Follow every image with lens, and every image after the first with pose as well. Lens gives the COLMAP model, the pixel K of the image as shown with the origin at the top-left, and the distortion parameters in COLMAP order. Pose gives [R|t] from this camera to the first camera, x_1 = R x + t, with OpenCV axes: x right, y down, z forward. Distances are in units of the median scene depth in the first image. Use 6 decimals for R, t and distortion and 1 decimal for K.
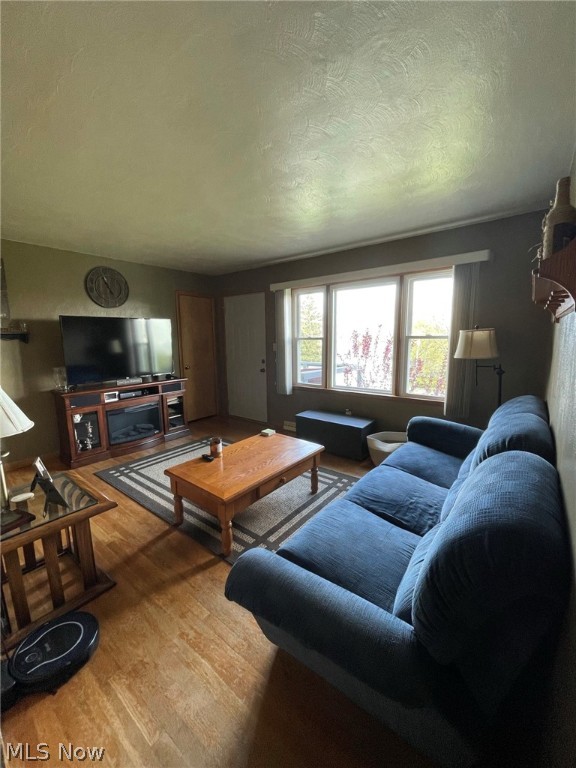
lens RADIAL K [[310.1, 0, 287.6], [0, 310.1, 384.3], [0, 0, 1]] dist [-0.004219, -0.000168]
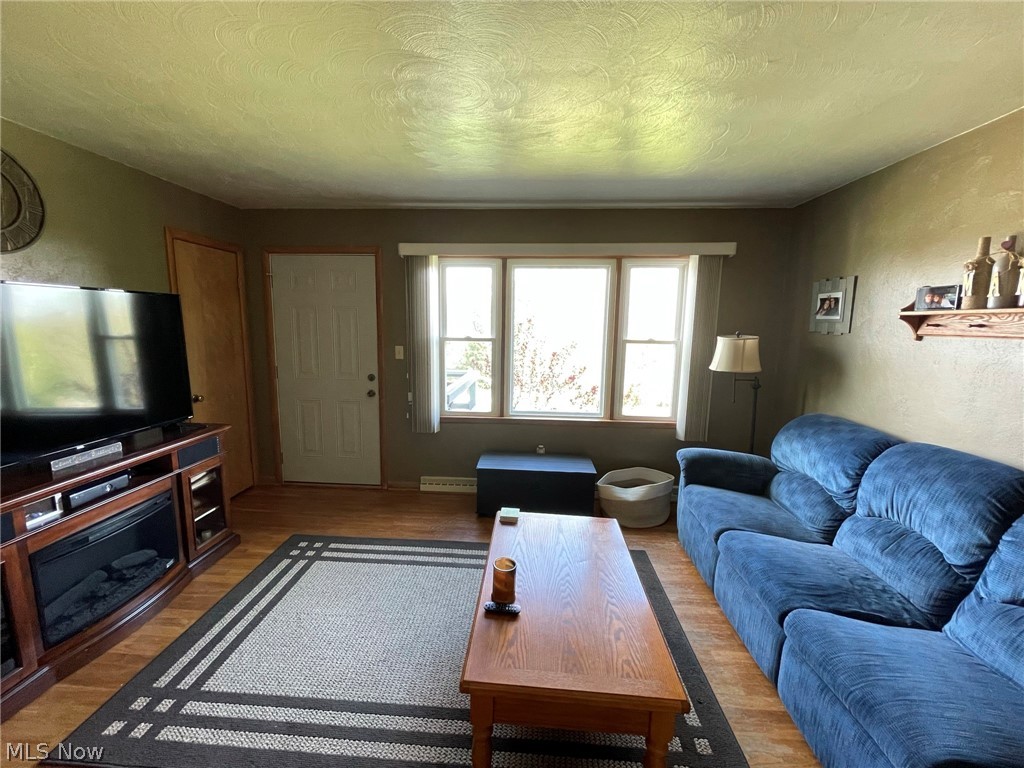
lens RADIAL K [[413.4, 0, 510.4], [0, 413.4, 384.1], [0, 0, 1]] dist [-0.004219, -0.000168]
pose [[0.819553, -0.059508, 0.569906, -0.366988], [0.061646, 0.997977, 0.015555, -0.070869], [-0.569678, 0.022384, 0.821563, 0.295306]]
